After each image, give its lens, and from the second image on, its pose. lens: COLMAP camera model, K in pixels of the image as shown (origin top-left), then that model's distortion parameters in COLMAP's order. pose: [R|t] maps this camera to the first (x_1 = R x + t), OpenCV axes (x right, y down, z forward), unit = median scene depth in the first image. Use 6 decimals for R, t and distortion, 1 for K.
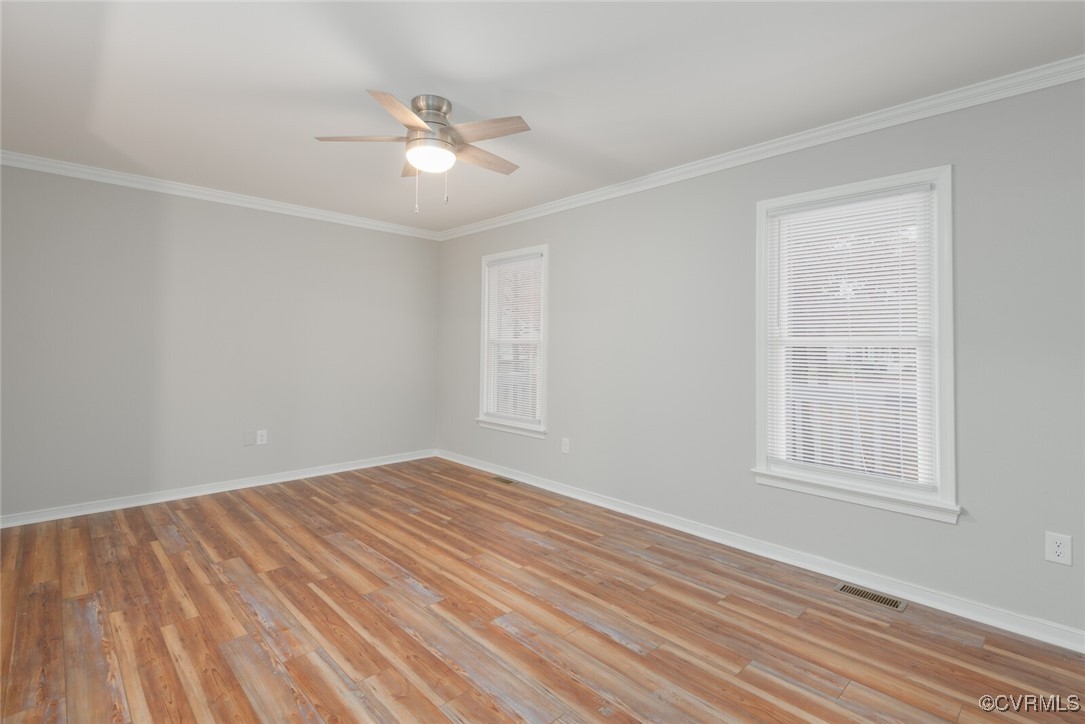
lens RADIAL K [[503.6, 0, 543.1], [0, 503.6, 353.1], [0, 0, 1]] dist [0.031075, -0.013140]
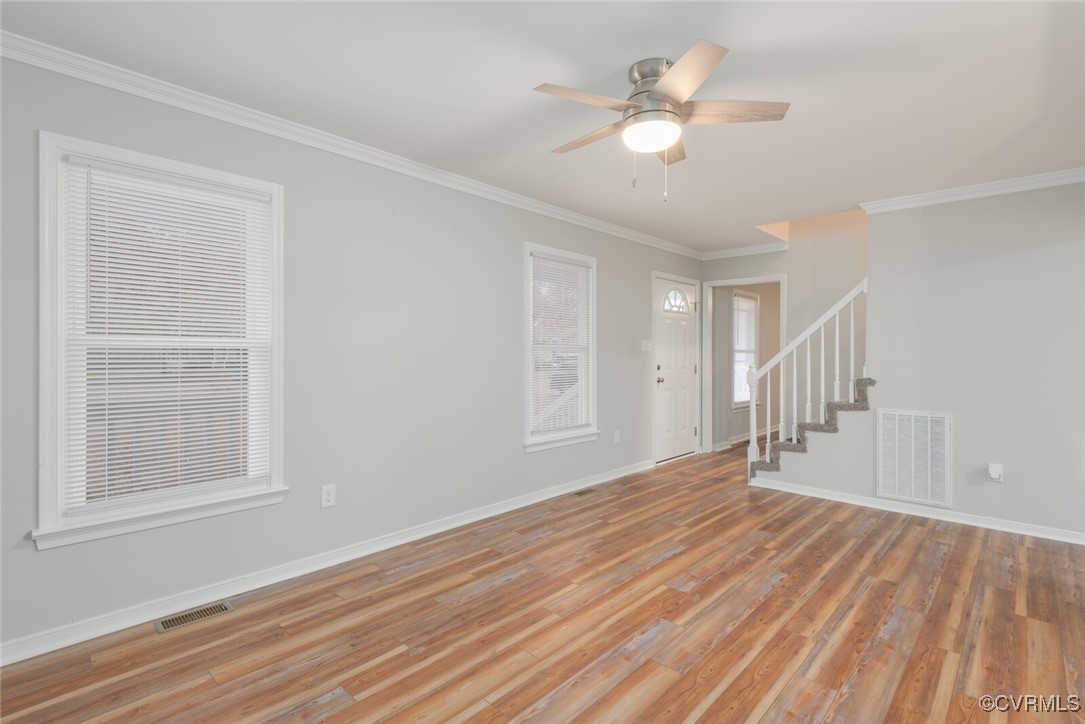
lens RADIAL K [[503.6, 0, 539.2], [0, 503.6, 361.6], [0, 0, 1]] dist [0.031075, -0.013140]
pose [[-0.026762, -0.032753, 0.999105, -1.065212], [0.009136, 0.999413, 0.033008, -0.035187], [-0.999600, 0.010011, -0.026447, 1.174329]]
